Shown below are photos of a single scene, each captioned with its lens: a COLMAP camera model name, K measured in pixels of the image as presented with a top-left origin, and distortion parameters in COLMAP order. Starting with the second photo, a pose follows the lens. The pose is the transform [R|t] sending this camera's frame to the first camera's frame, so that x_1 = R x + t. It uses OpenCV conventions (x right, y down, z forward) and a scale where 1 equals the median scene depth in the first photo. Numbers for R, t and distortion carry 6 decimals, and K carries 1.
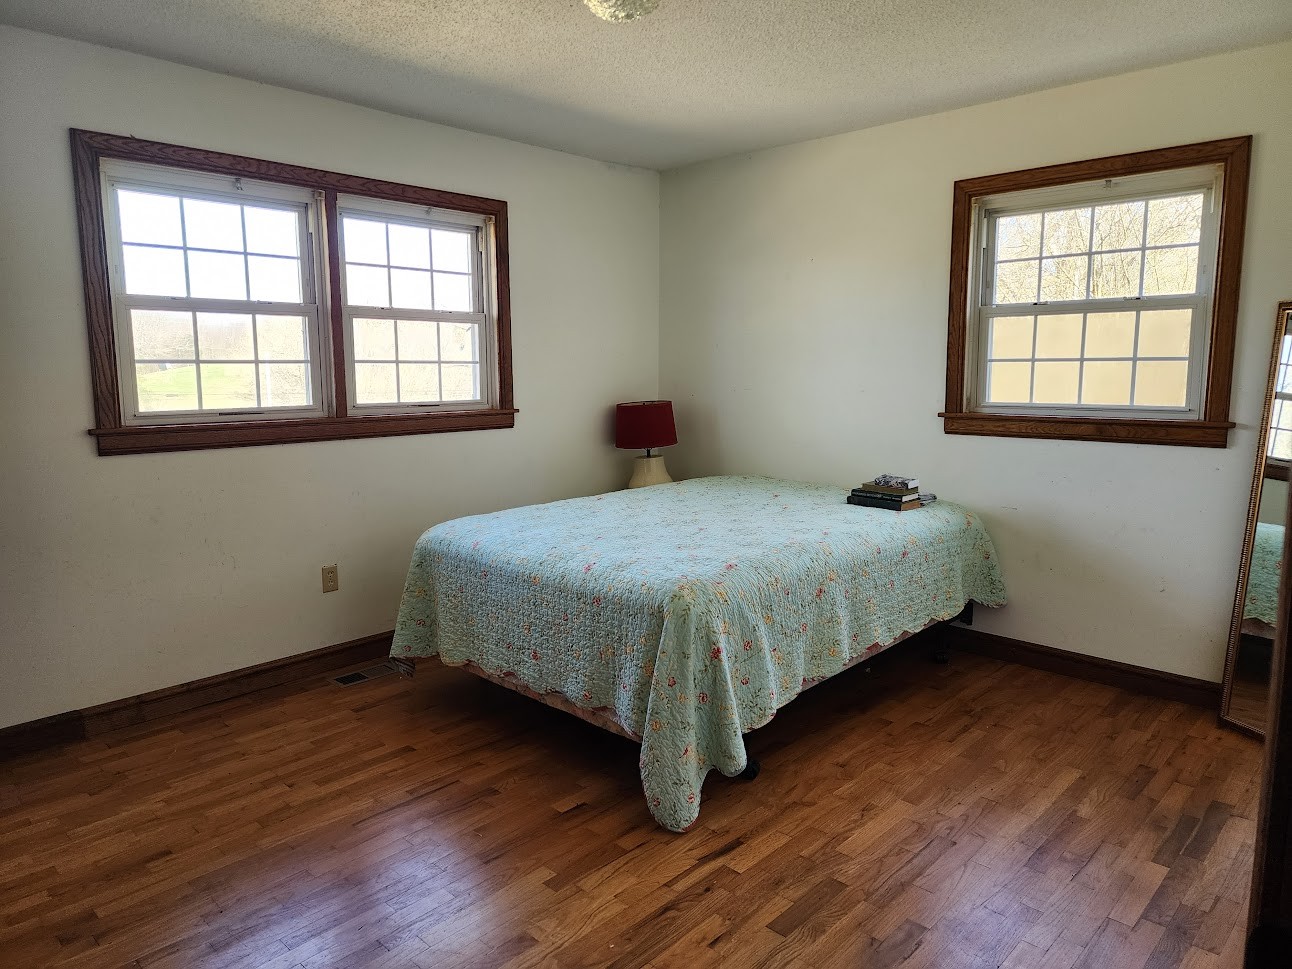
lens RADIAL K [[894.4, 0, 651.0], [0, 894.4, 485.5], [0, 0, 1]] dist [0.080109, -0.062113]
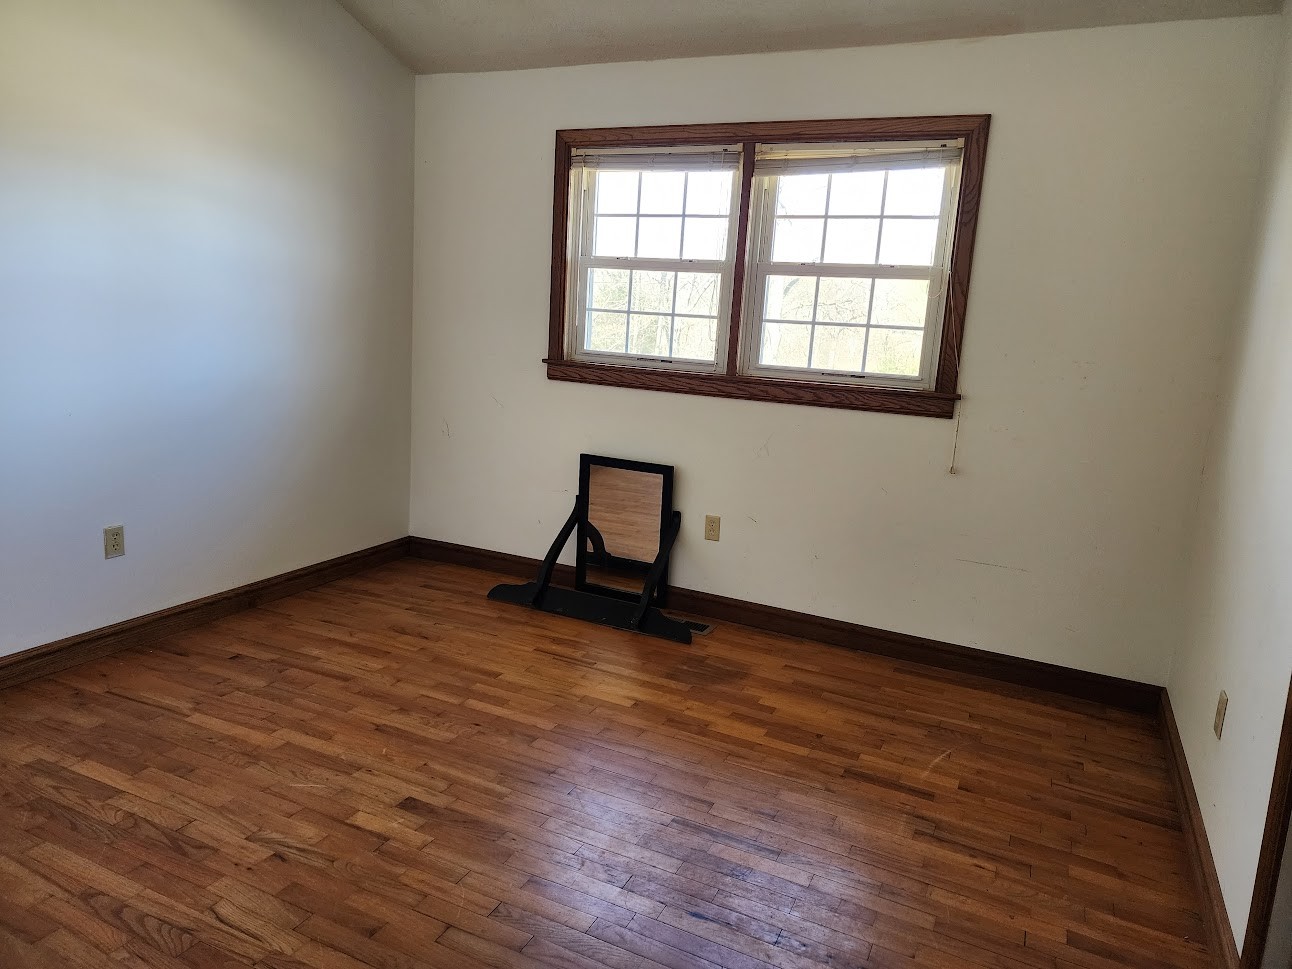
lens RADIAL K [[894.4, 0, 654.9], [0, 894.4, 473.2], [0, 0, 1]] dist [0.080109, -0.062113]
pose [[0.291923, 0.187927, -0.937798, 0.582878], [-0.191094, 0.972197, 0.135336, -0.088926], [0.937157, 0.139700, 0.319718, 0.629421]]
